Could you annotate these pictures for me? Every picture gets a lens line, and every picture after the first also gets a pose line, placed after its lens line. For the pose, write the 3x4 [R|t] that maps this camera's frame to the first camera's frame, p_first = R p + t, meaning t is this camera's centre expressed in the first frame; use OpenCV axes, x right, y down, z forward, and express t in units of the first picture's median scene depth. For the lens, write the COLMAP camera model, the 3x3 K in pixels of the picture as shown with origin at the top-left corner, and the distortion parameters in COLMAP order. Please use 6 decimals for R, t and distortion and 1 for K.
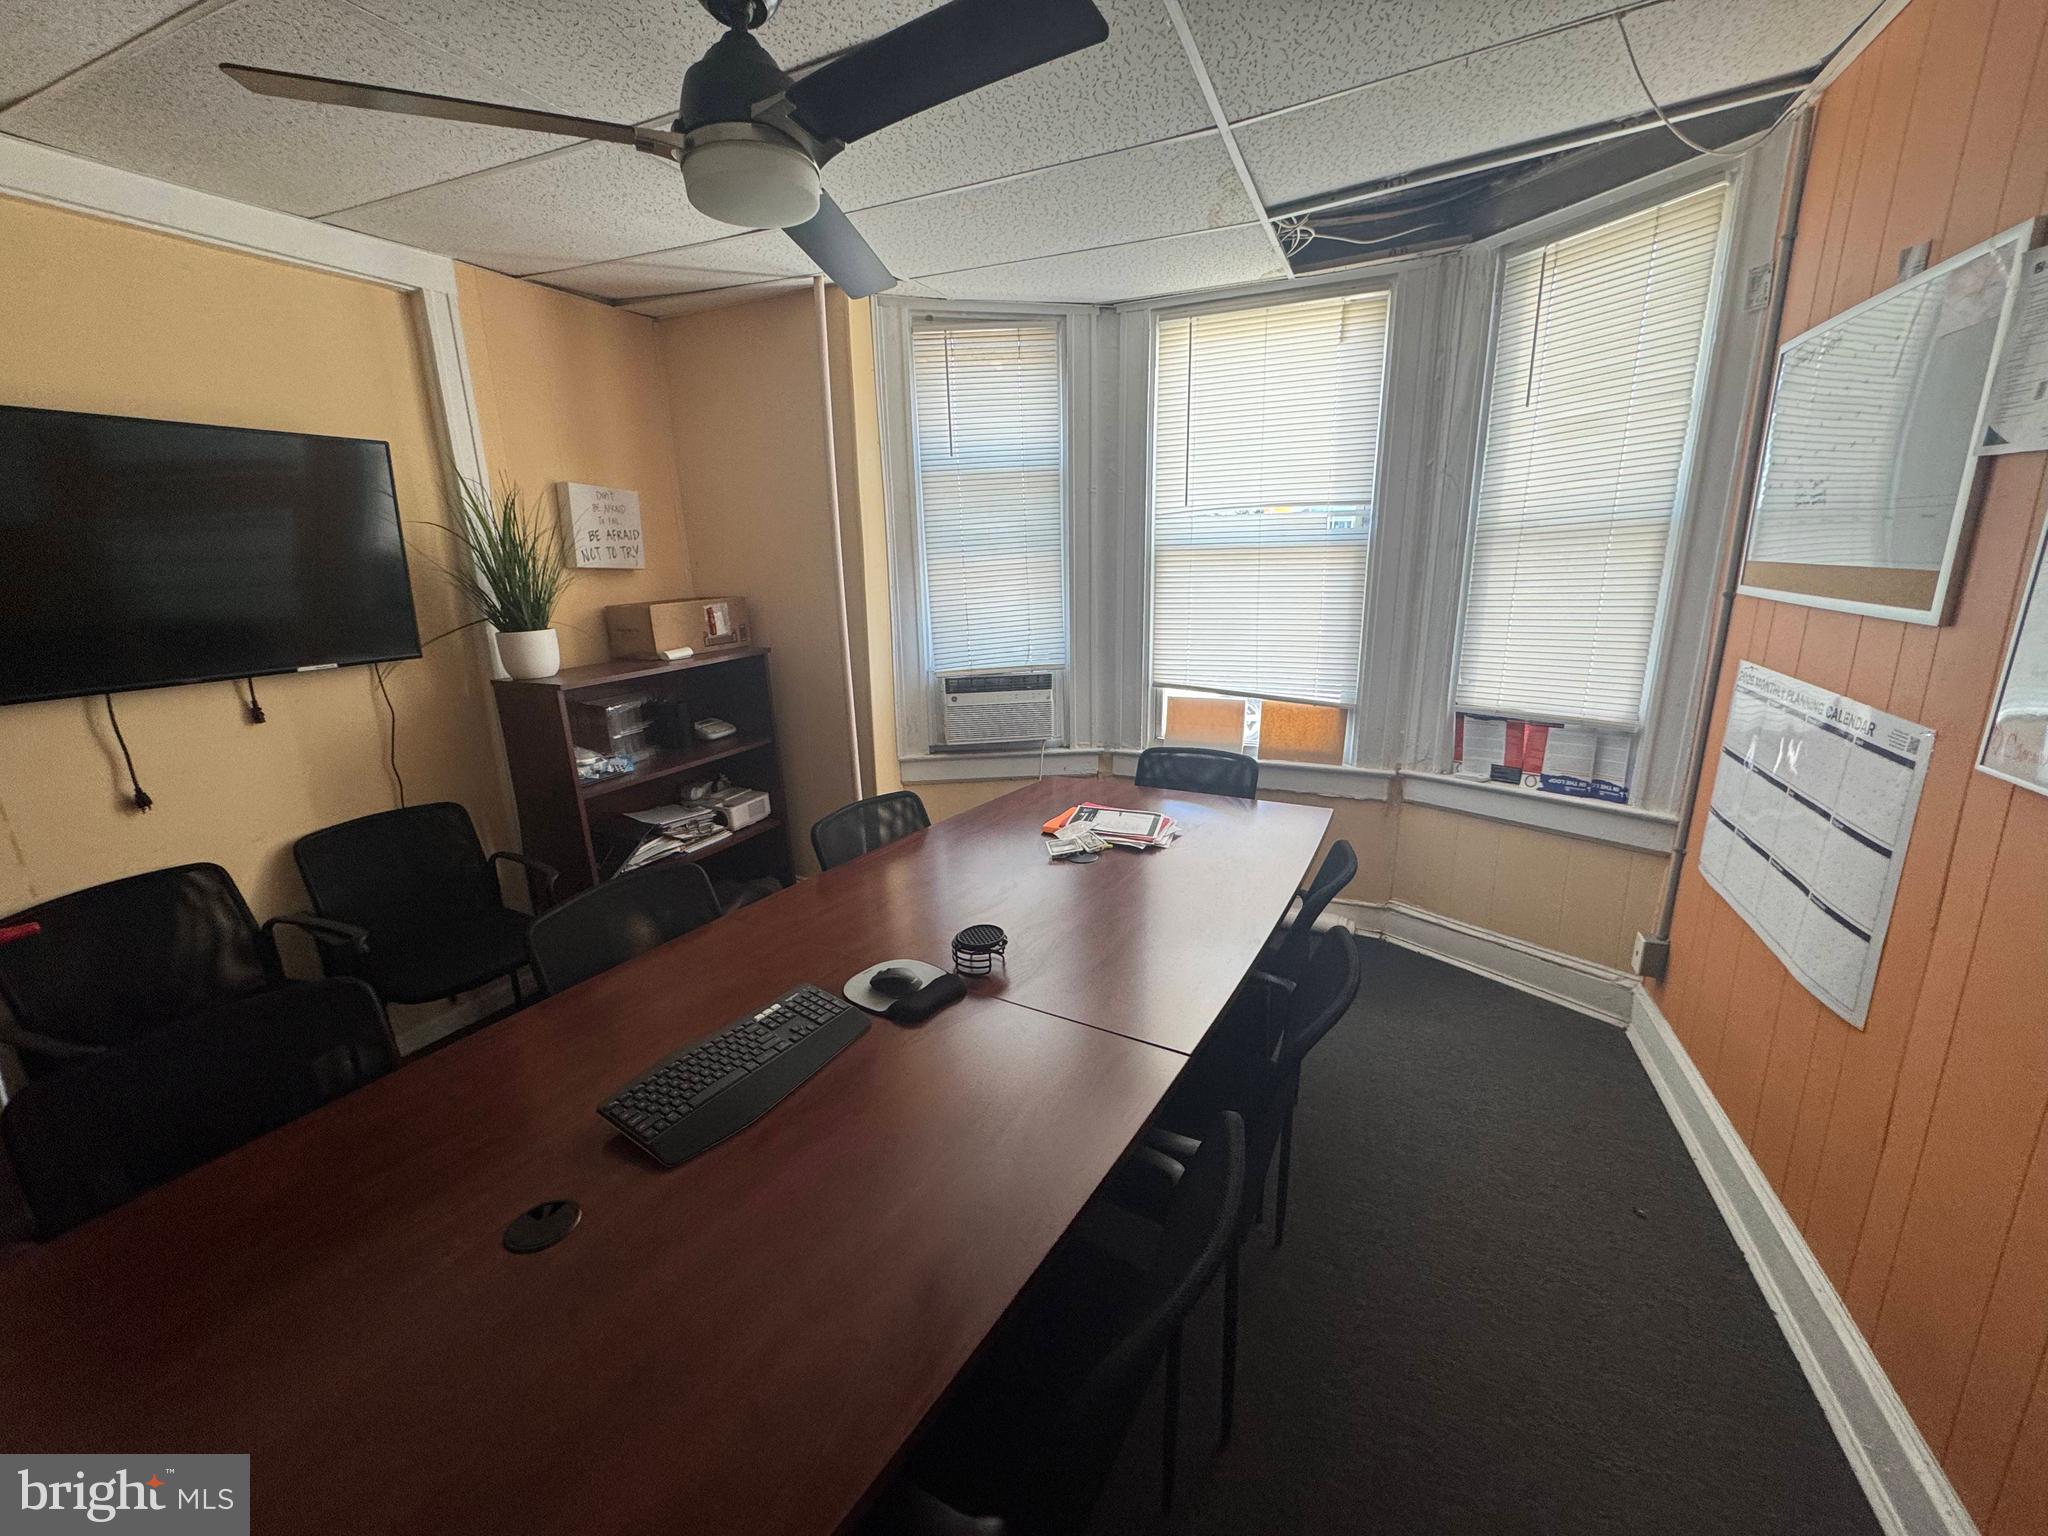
lens RADIAL K [[814.2, 0, 1022.6], [0, 814.2, 762.5], [0, 0, 1]] dist [-0.000030, -0.000200]
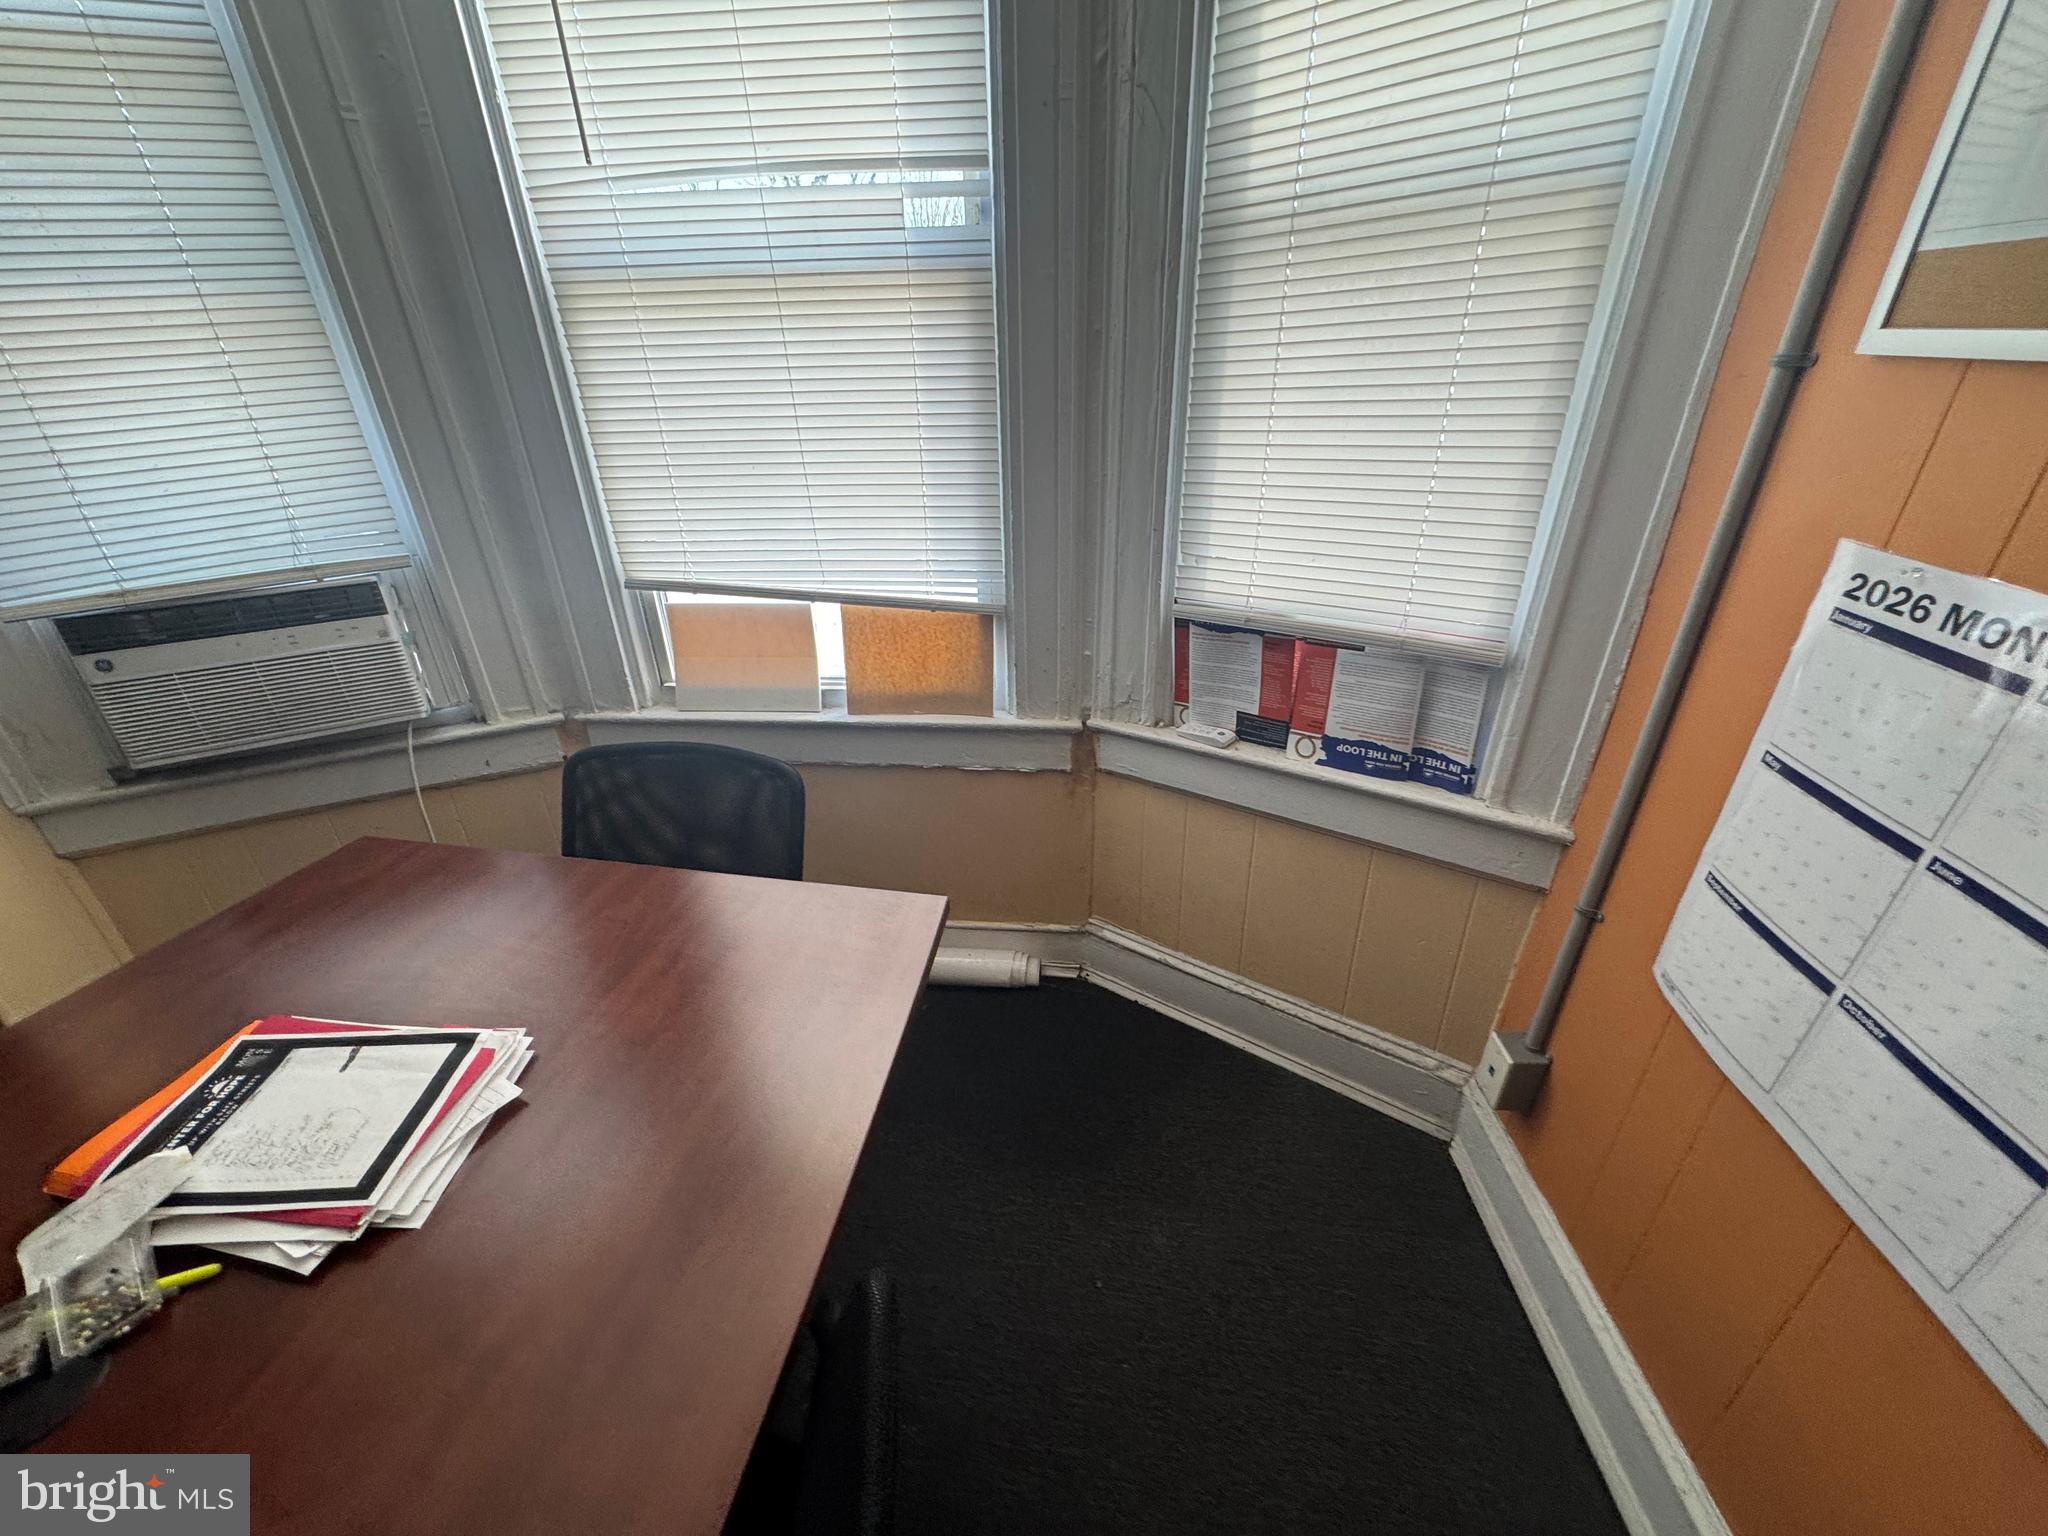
lens RADIAL K [[814.2, 0, 1027.2], [0, 814.2, 763.8], [0, 0, 1]] dist [-0.000030, -0.000200]
pose [[0.940608, -0.153032, 0.303047, 0.264542], [0.083232, 0.969349, 0.231160, -0.100042], [-0.329133, -0.192208, 0.924515, 0.519394]]
